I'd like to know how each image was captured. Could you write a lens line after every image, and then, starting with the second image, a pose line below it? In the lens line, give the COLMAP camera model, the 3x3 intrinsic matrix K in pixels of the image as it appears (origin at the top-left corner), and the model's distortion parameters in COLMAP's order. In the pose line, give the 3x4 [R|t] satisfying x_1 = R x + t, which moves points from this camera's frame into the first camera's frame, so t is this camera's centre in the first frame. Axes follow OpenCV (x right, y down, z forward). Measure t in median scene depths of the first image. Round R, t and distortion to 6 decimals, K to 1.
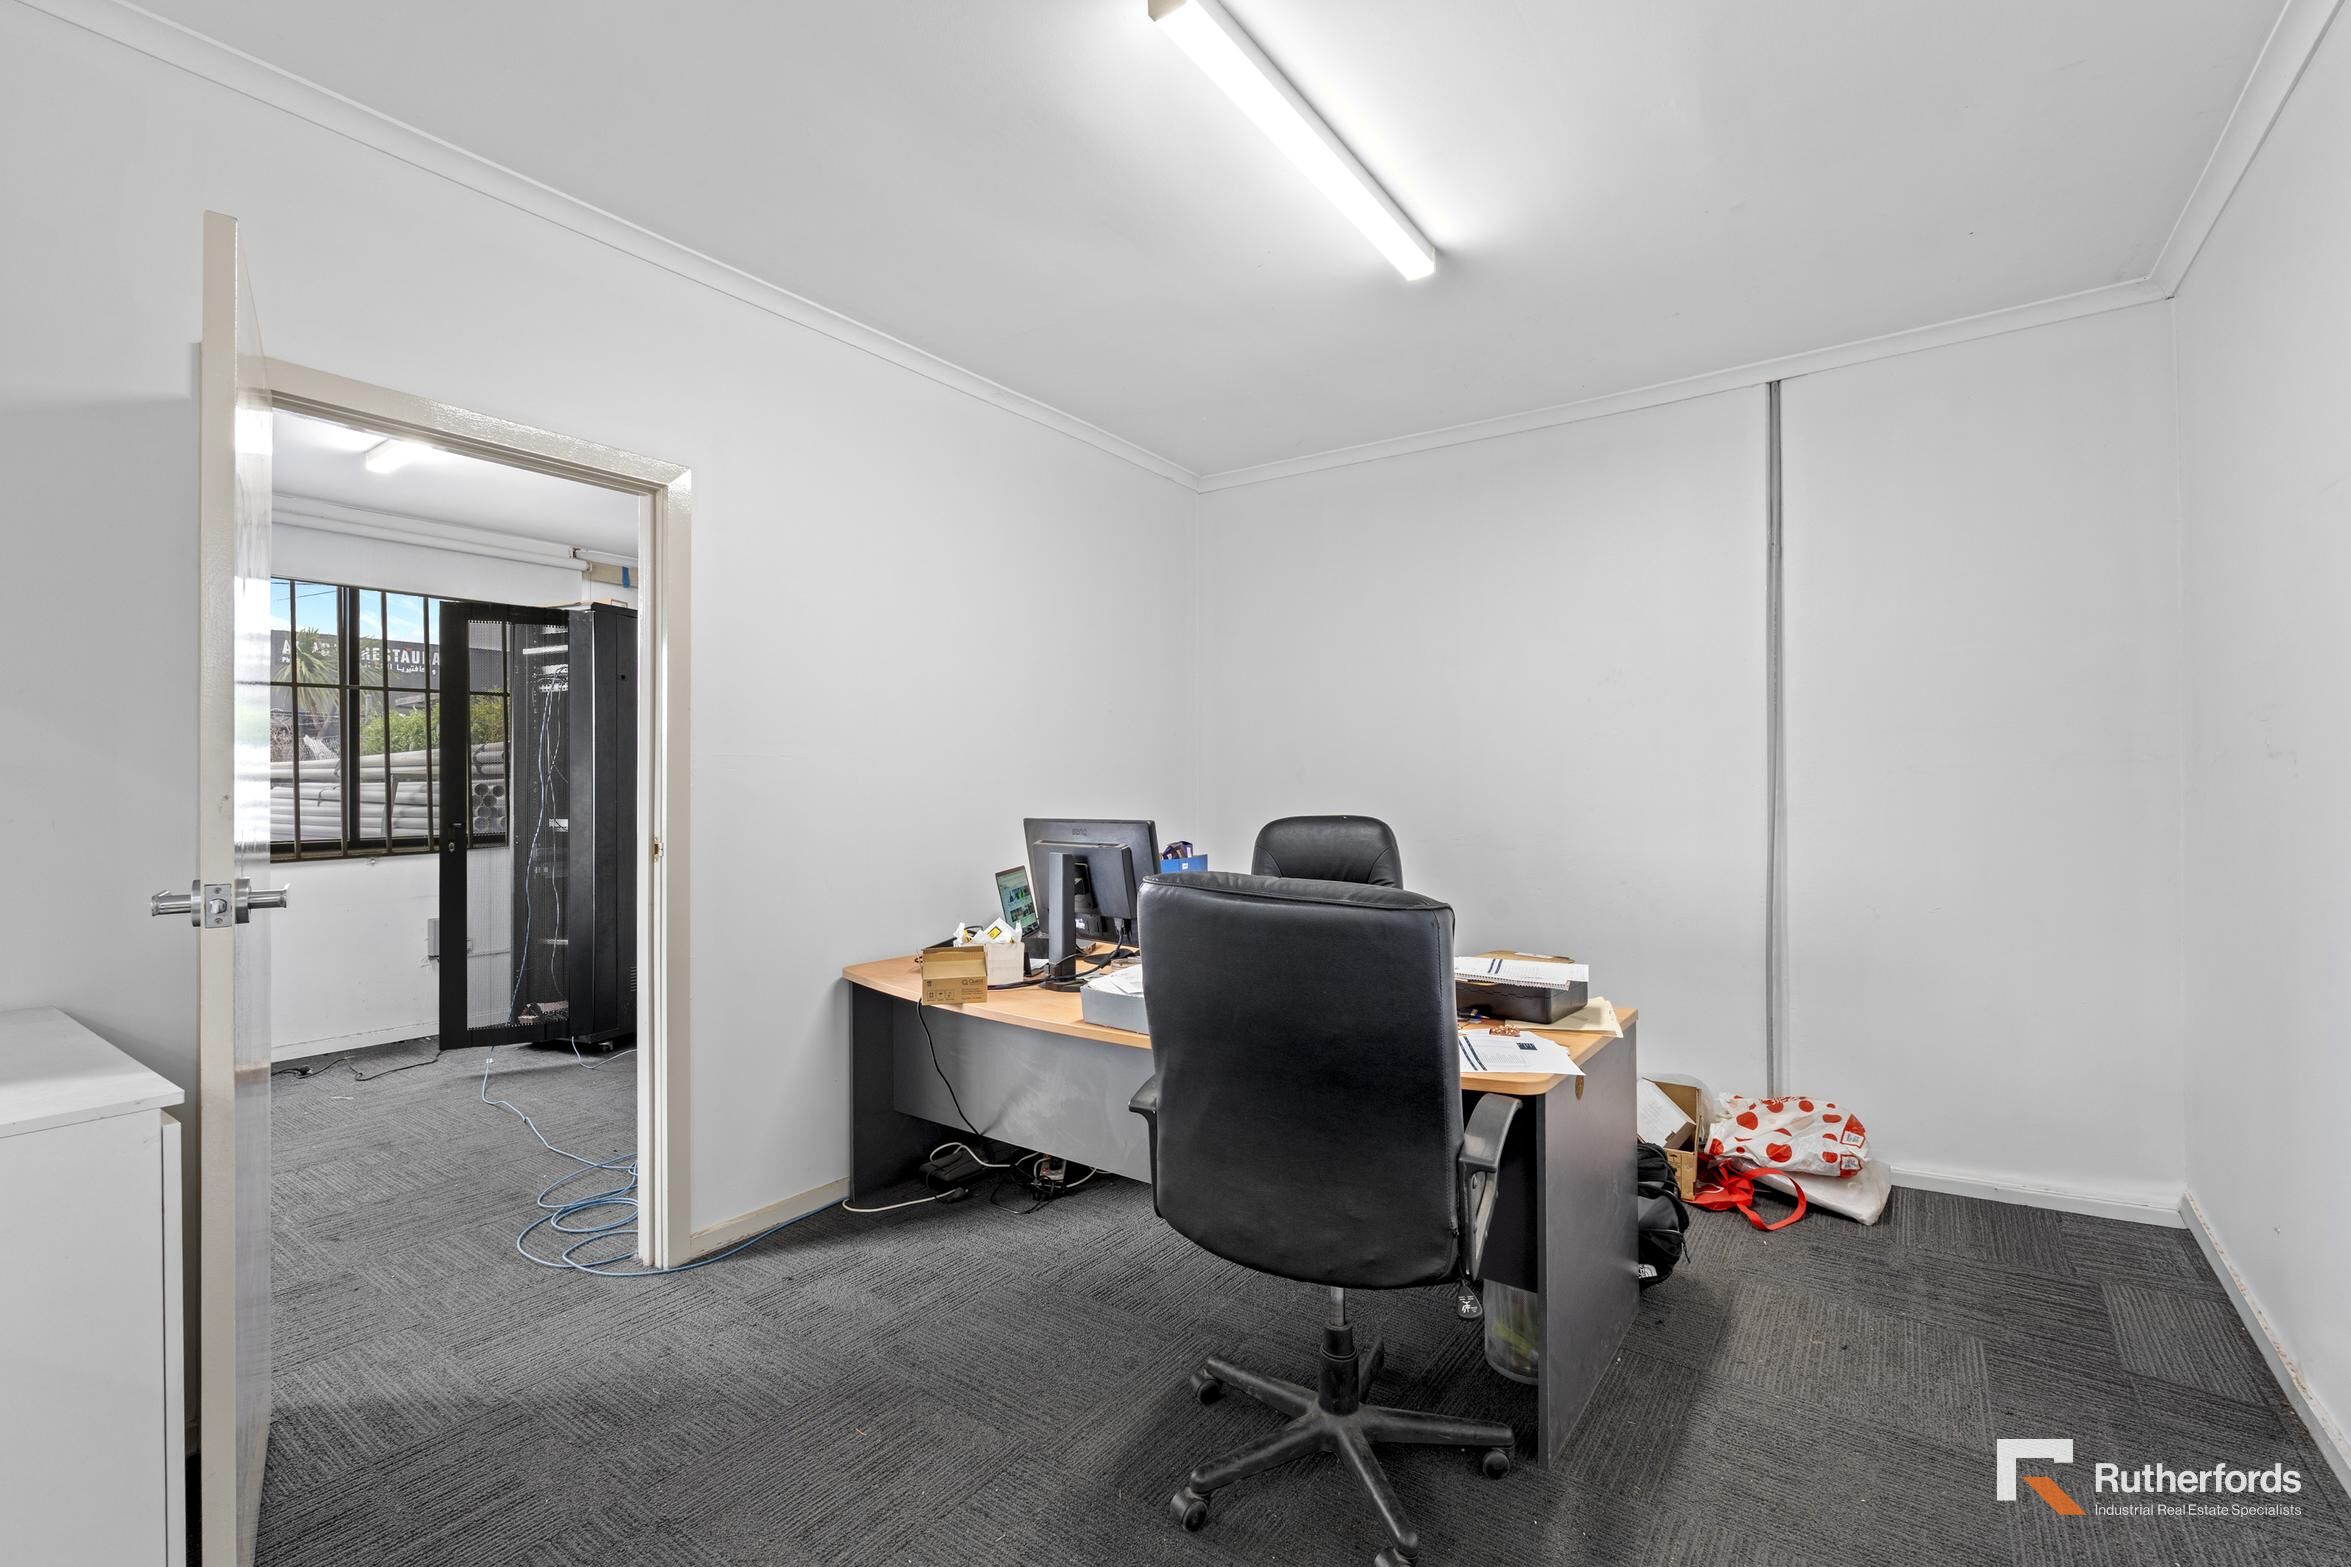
lens RADIAL K [[1030.9, 0, 1175.5], [0, 1030.9, 783.5], [0, 0, 1]] dist [-0.002510, -0.000105]
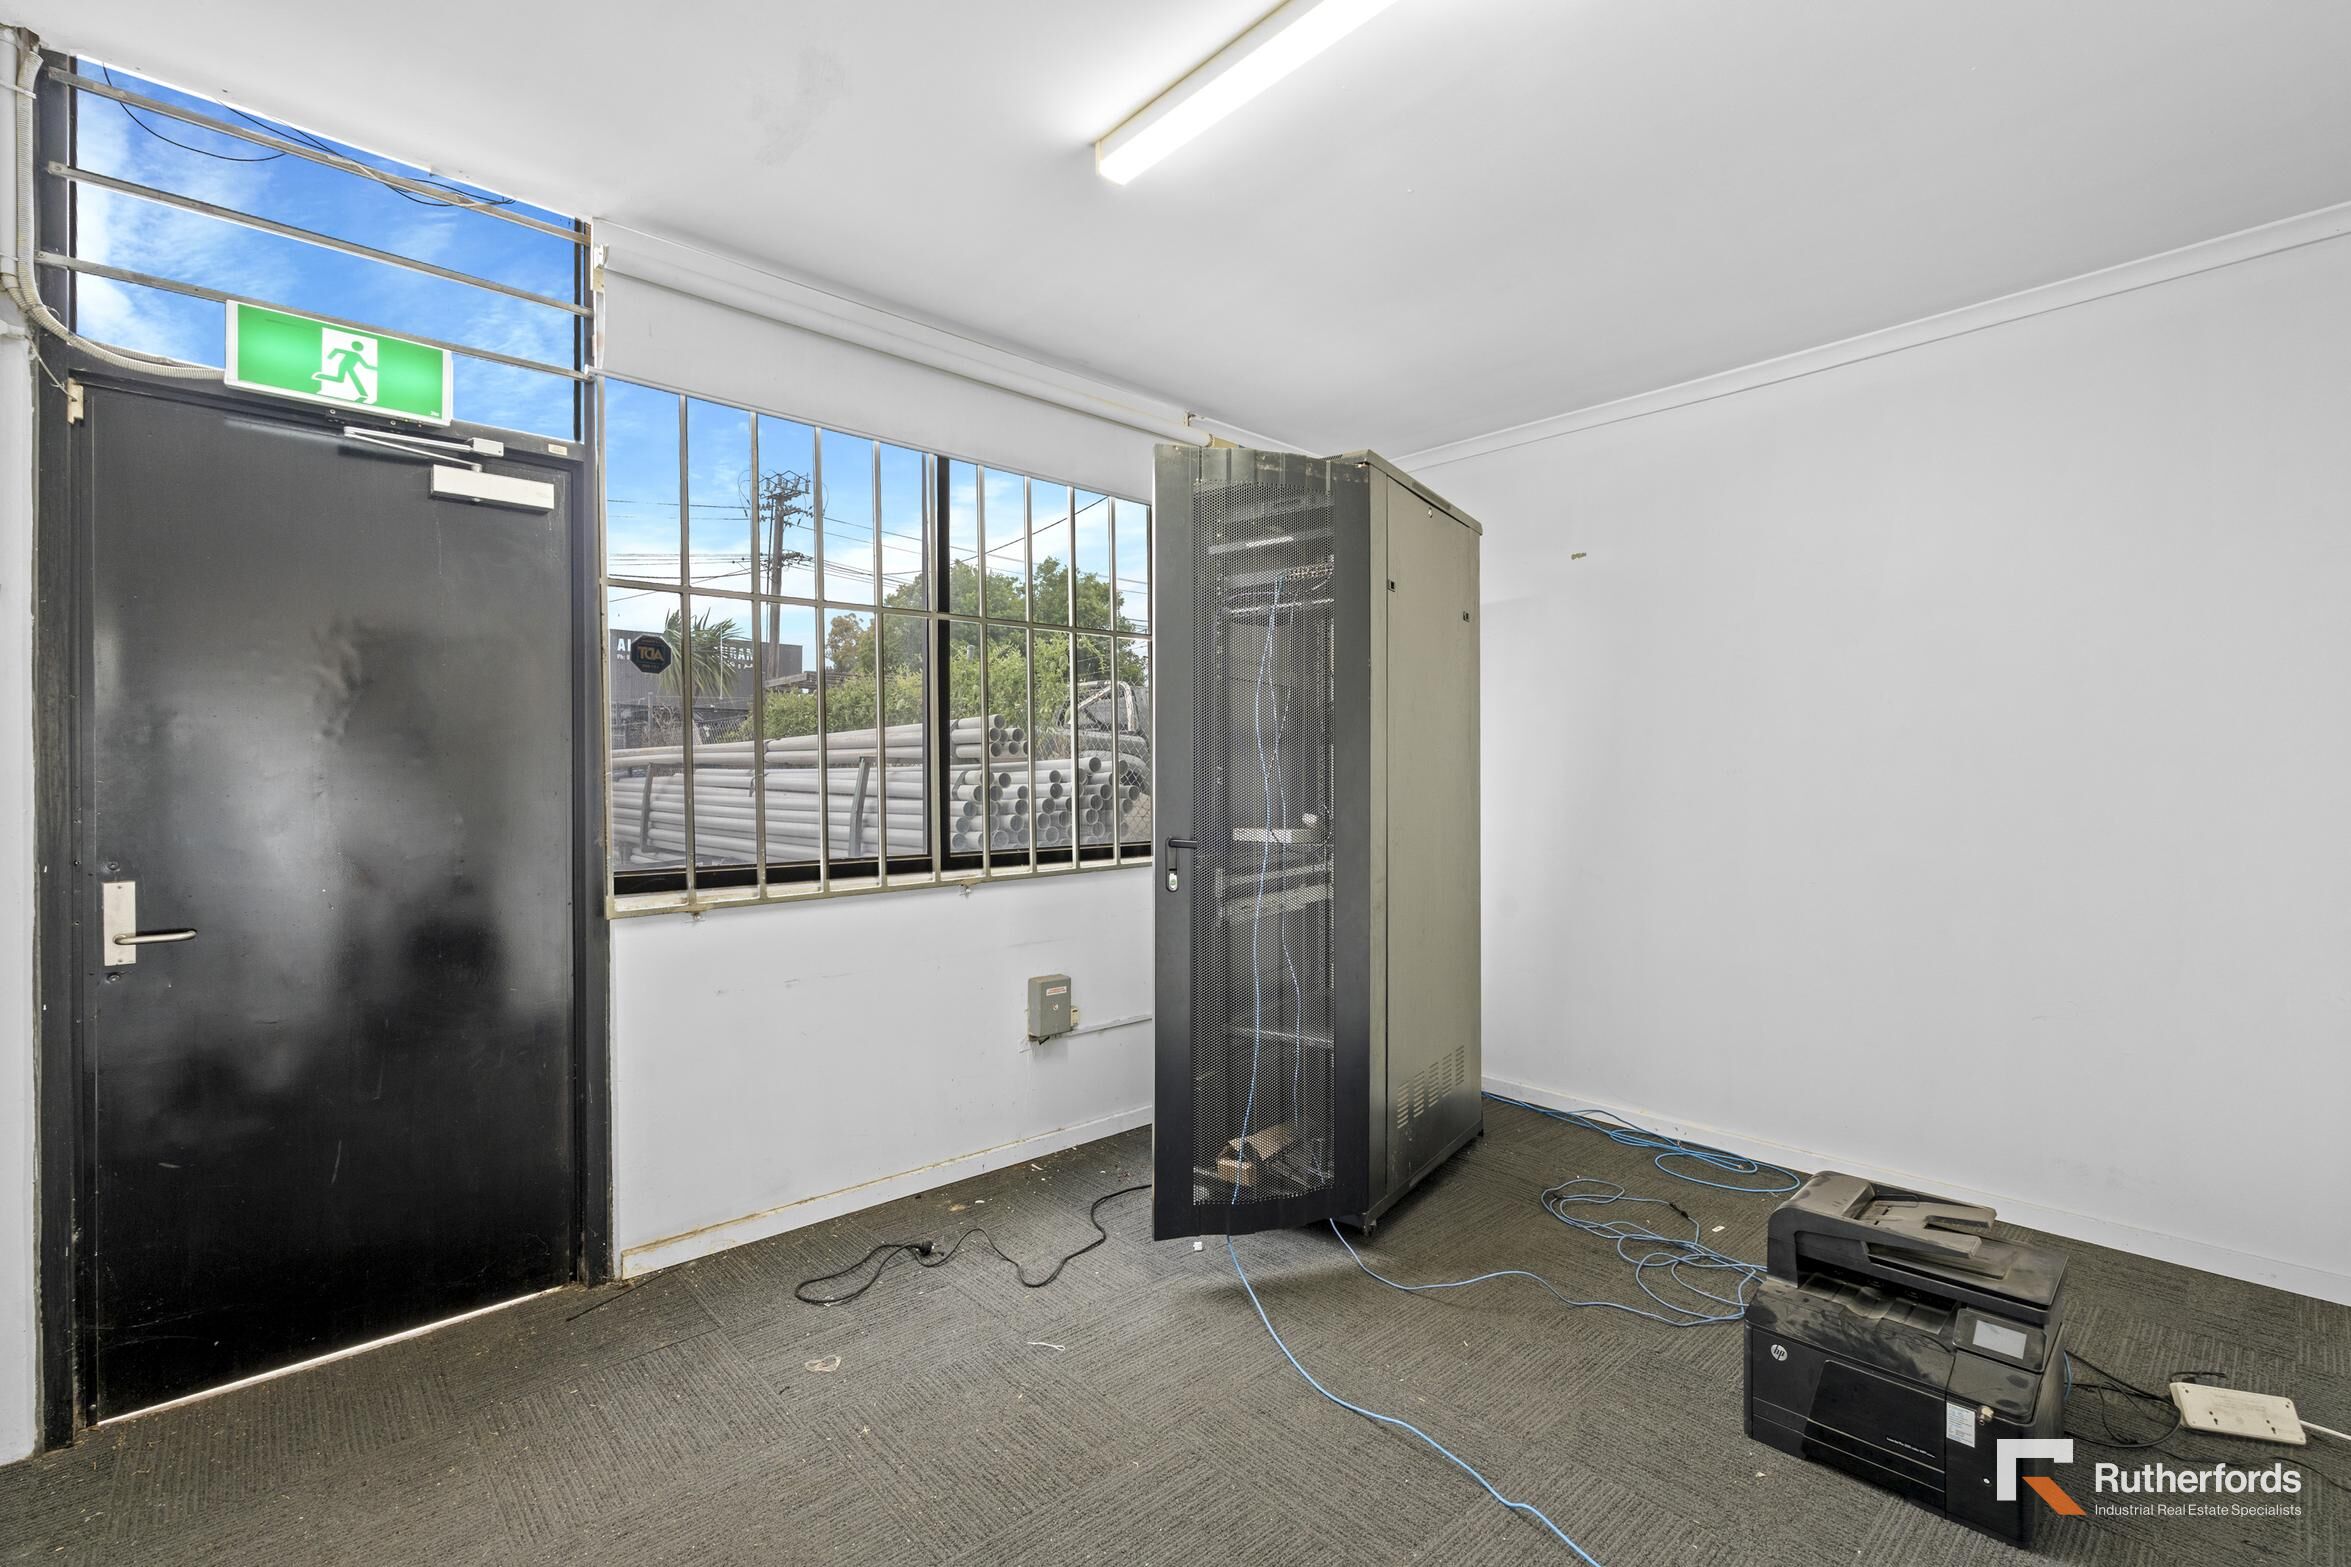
lens RADIAL K [[1030.9, 0, 1175.5], [0, 1030.9, 783.5], [0, 0, 1]] dist [-0.002510, -0.000105]
pose [[0.978389, 0.003120, -0.206748, -0.512227], [-0.000509, 0.999919, 0.012681, 0.000800], [0.206771, -0.012301, 0.978312, 0.394849]]
